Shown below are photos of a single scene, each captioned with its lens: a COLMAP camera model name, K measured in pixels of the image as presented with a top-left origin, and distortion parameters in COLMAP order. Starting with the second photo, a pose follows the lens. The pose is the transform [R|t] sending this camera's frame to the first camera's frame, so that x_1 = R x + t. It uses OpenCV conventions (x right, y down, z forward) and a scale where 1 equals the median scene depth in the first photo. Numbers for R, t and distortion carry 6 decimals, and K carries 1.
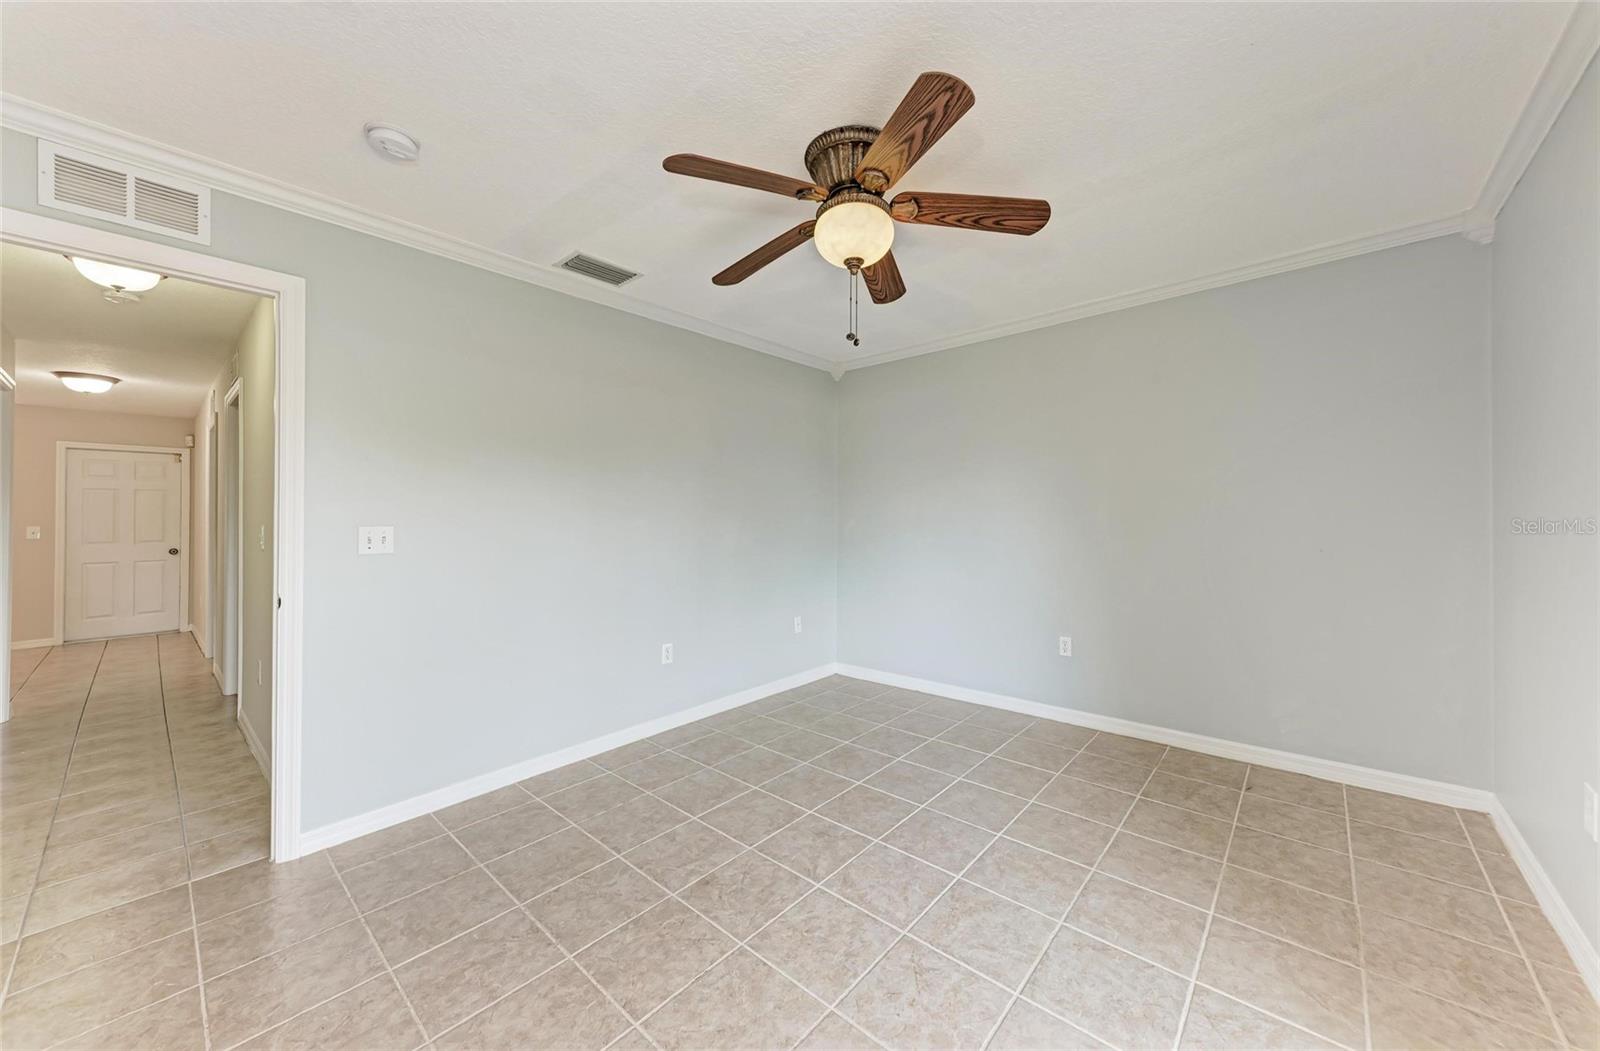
lens RADIAL K [[569.1, 0, 826.8], [0, 569.1, 515.9], [0, 0, 1]] dist [0.013577, -0.000202]
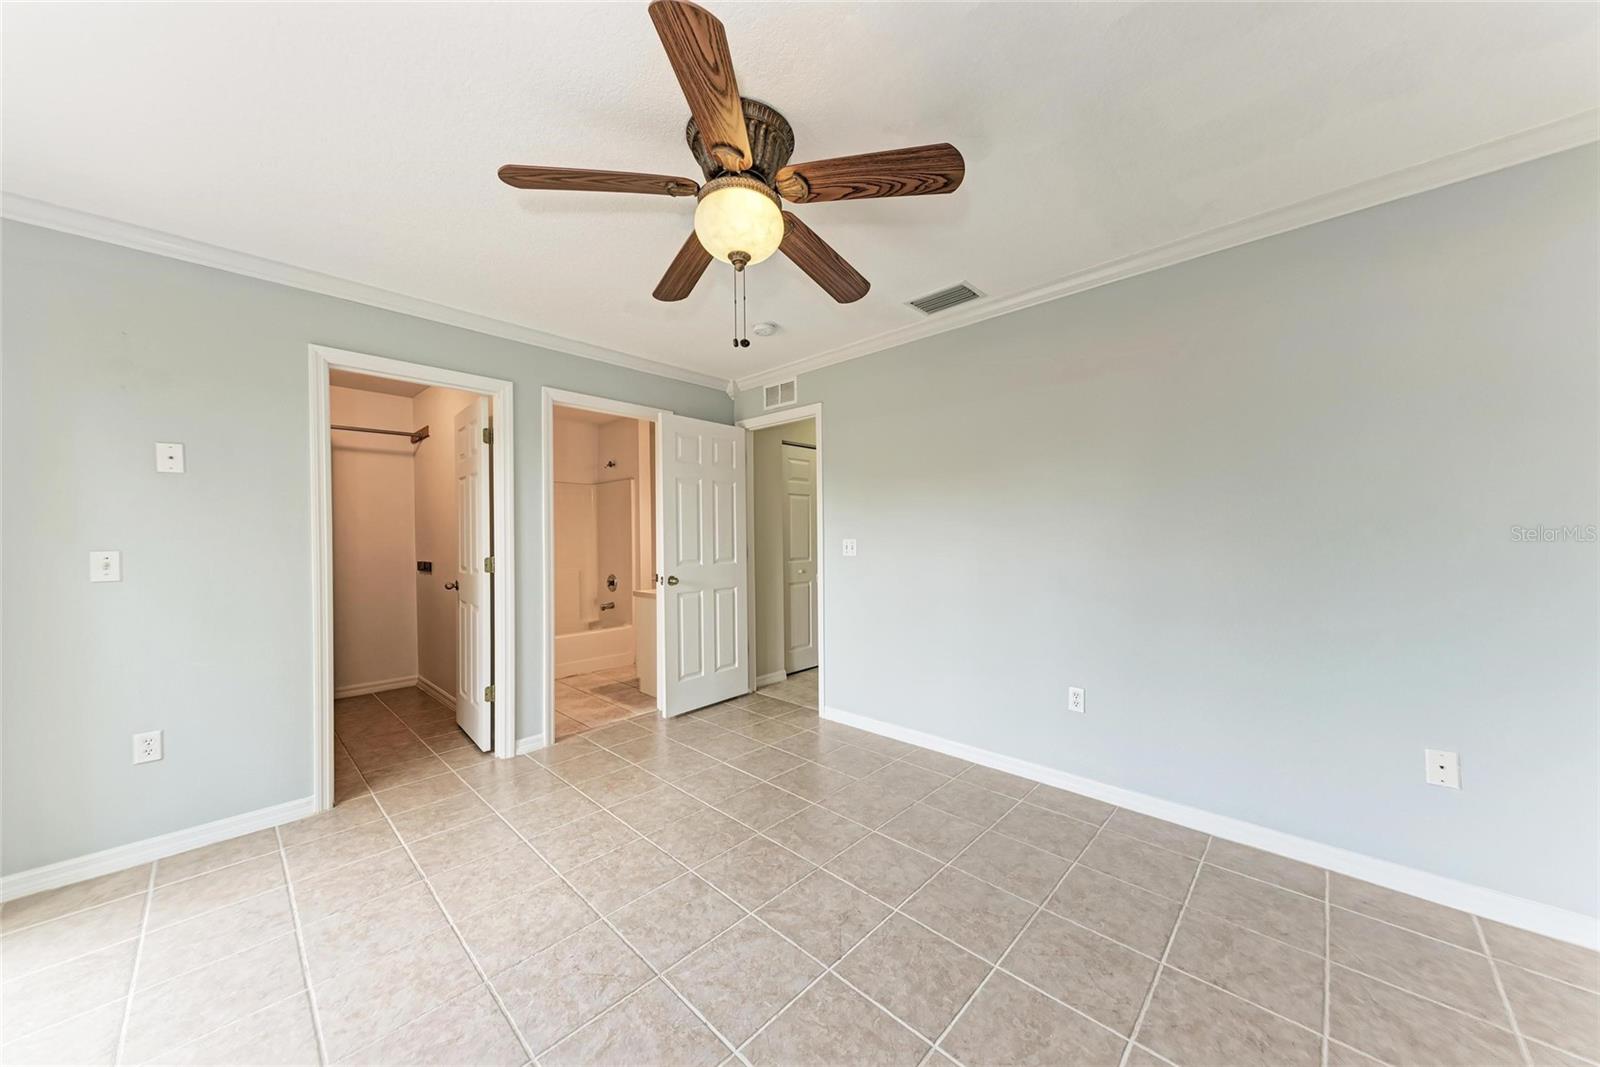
lens RADIAL K [[546.8, 0, 808.4], [0, 546.8, 536.2], [0, 0, 1]] dist [0.021340, -0.008167]
pose [[-0.050921, 0.009930, -0.998653, 0.870375], [0.010022, 0.999905, 0.009431, -0.006033], [0.998652, -0.009528, -0.051015, 1.096861]]
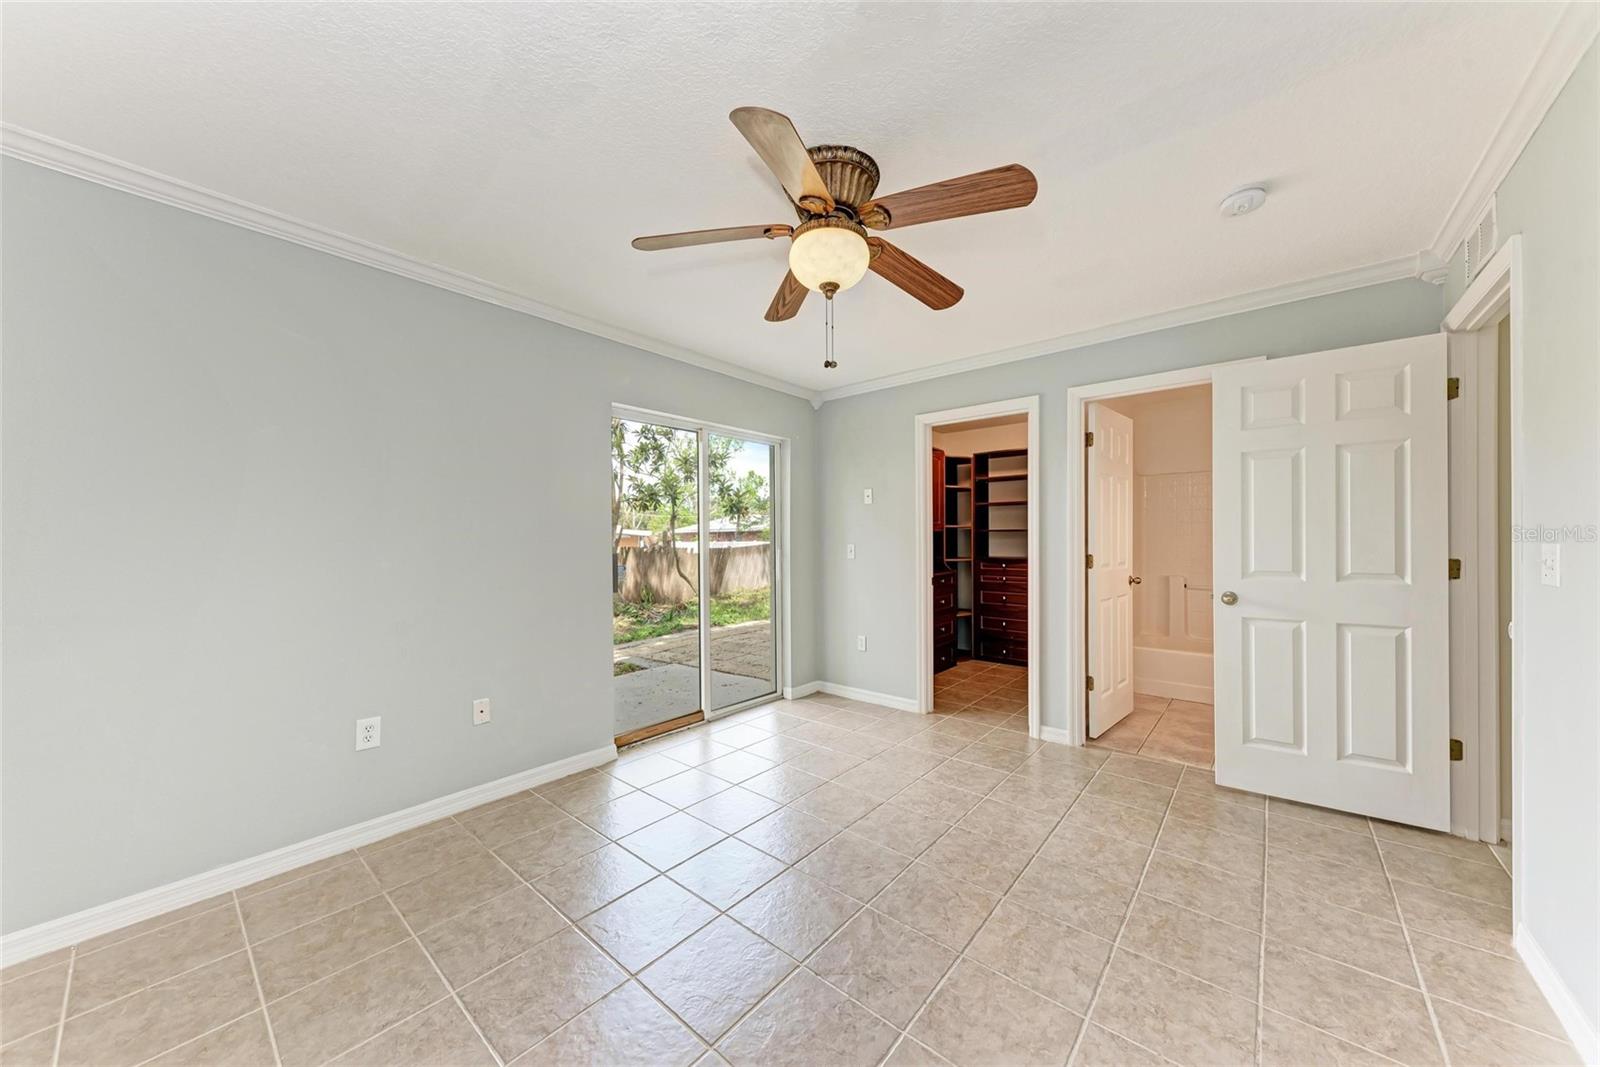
lens RADIAL K [[552.0, 0, 804.7], [0, 552.0, 539.6], [0, 0, 1]] dist [0.023695, -0.008256]
pose [[-0.999897, 0.014344, 0.000885, 0.080850], [0.014342, 0.999896, -0.001777, 0.001941], [-0.000910, -0.001764, -0.999998, 1.886075]]
